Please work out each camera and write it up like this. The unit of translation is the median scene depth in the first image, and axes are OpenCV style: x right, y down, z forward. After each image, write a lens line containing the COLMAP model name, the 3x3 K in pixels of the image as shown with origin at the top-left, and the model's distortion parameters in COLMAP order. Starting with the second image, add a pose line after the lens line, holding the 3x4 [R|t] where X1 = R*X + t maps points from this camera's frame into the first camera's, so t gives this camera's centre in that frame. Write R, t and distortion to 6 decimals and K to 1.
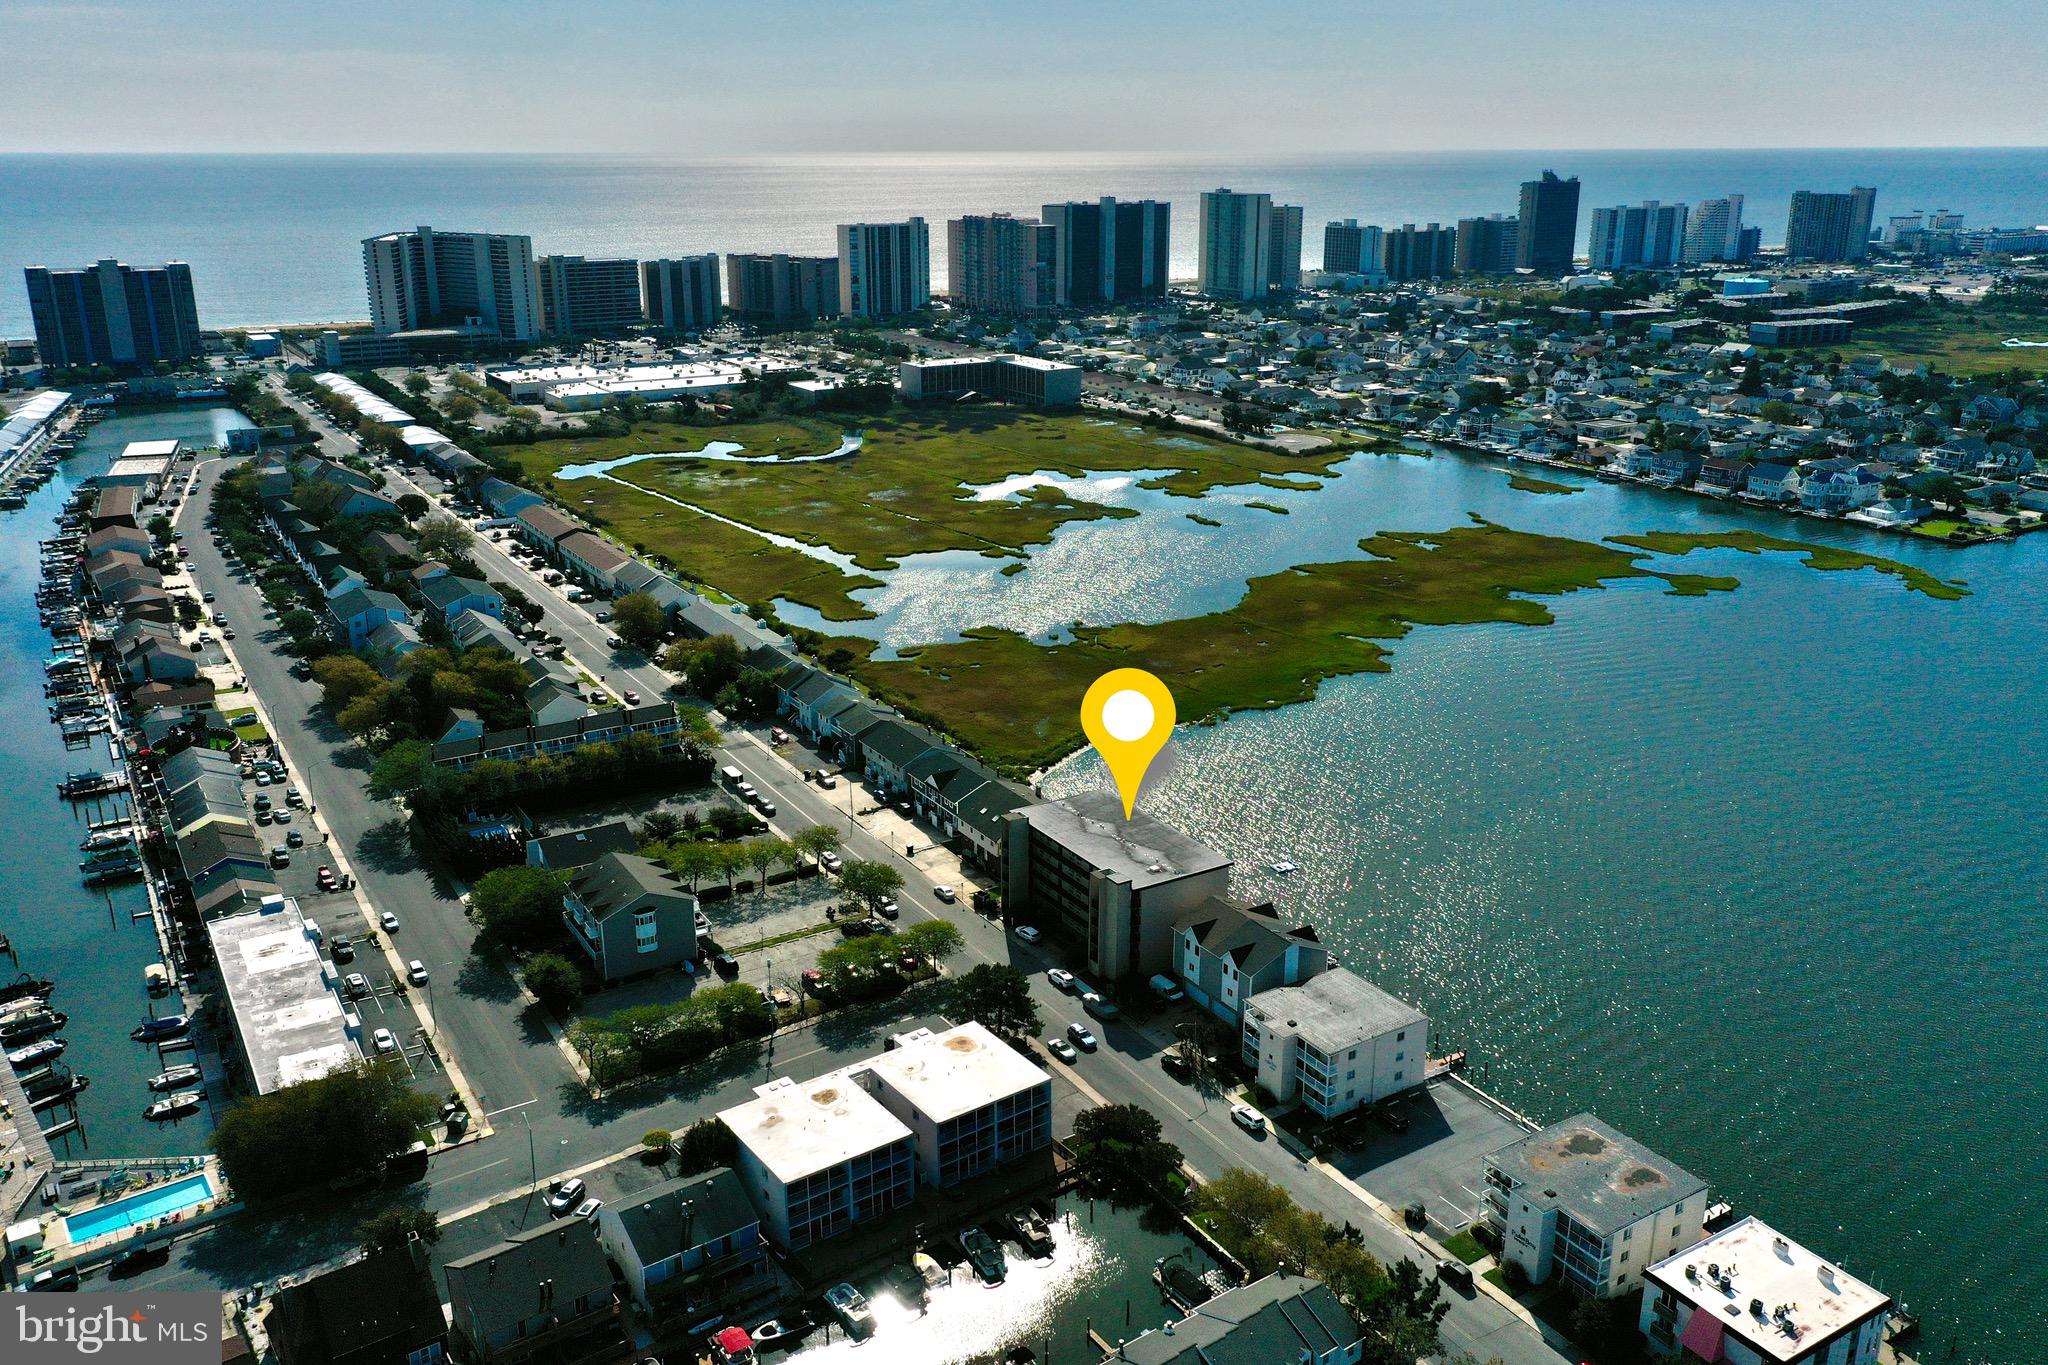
lens RADIAL K [[1627.4, 0, 1020.8], [0, 1627.4, 684.4], [0, 0, 1]] dist [0.005400, 0.004927]
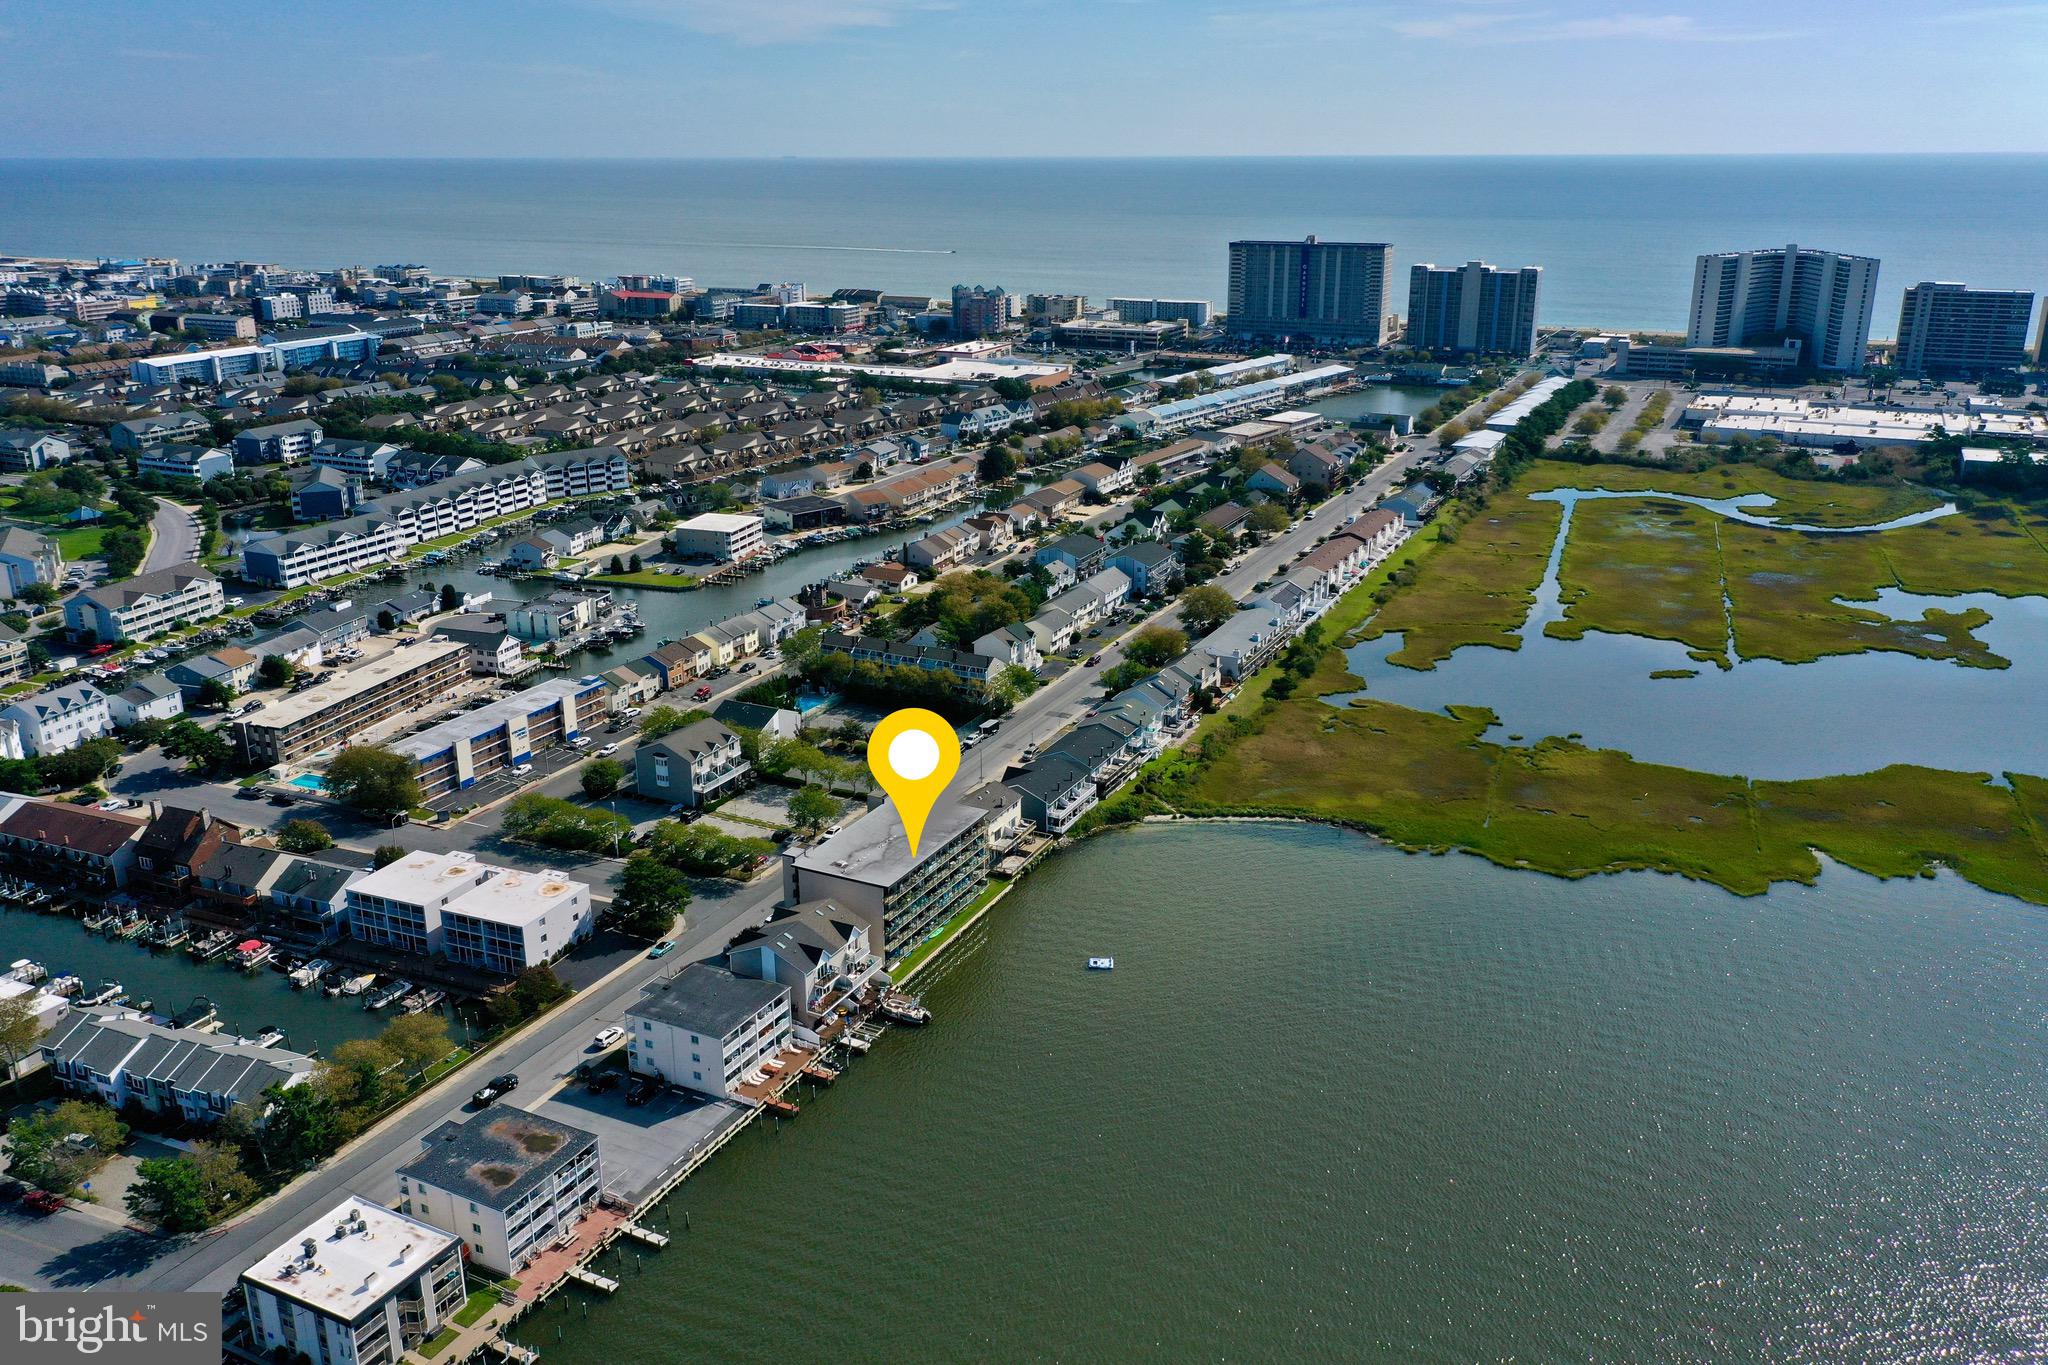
lens RADIAL K [[1610.7, 0, 1018.0], [0, 1610.7, 676.9], [0, 0, 1]] dist [0.005642, 0.003485]
pose [[0.522510, 0.263515, -0.810890, 0.429578], [-0.264240, 0.954265, 0.139840, -0.082257], [0.810654, 0.141202, 0.568244, 0.198075]]
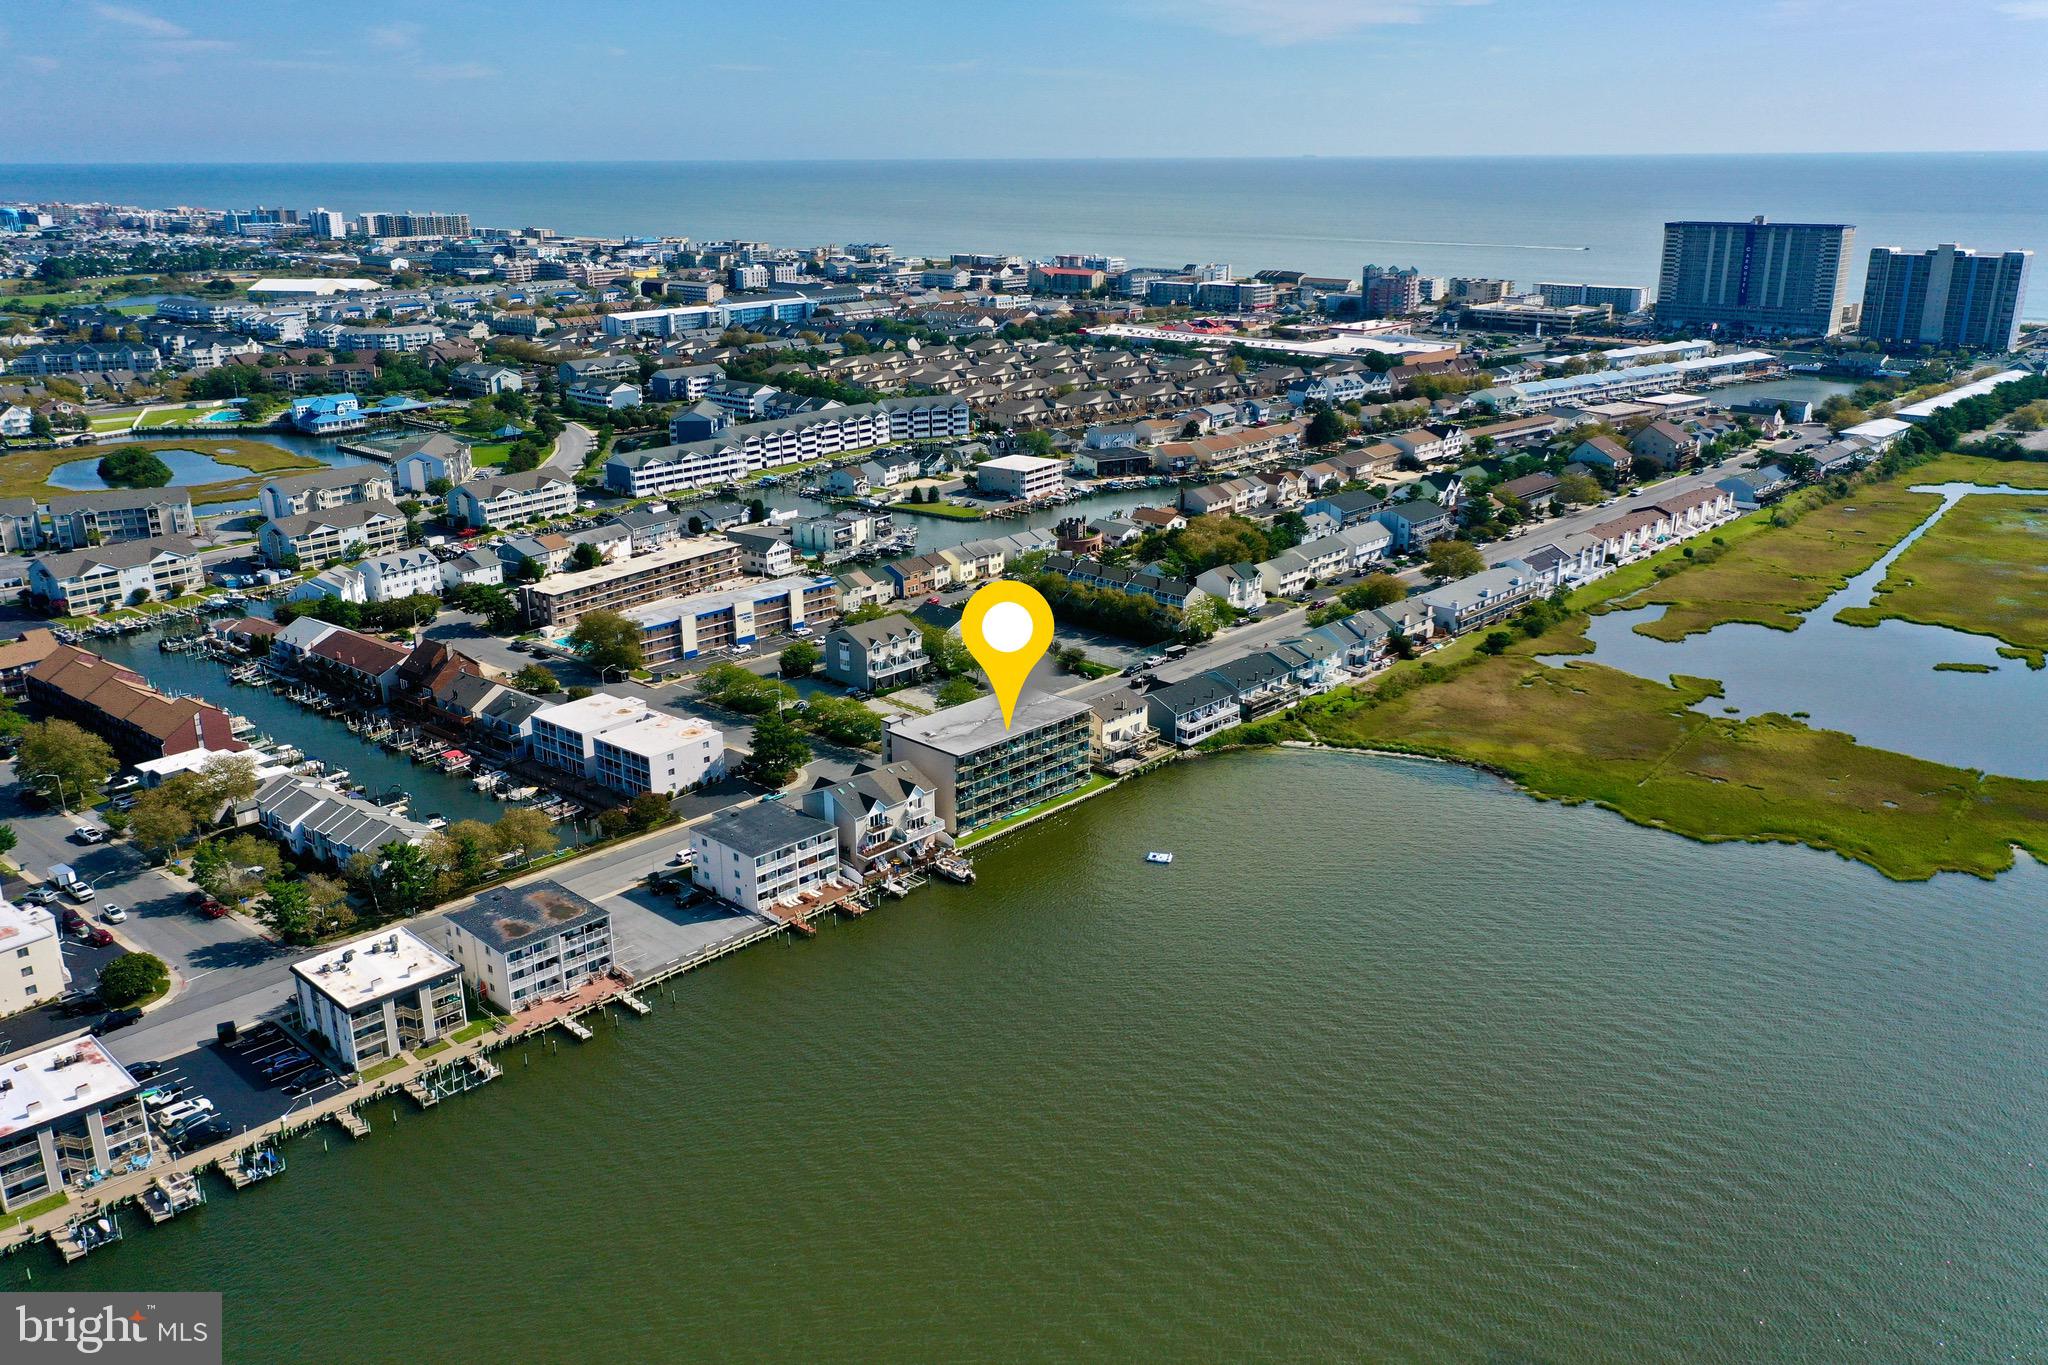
lens RADIAL K [[1610.7, 0, 1018.0], [0, 1610.7, 676.9], [0, 0, 1]] dist [0.005642, 0.003485]
pose [[0.246926, 0.298462, -0.921926, 0.500680], [-0.297549, 0.928779, 0.220985, -0.086583], [0.922221, 0.219752, 0.318146, 0.292447]]
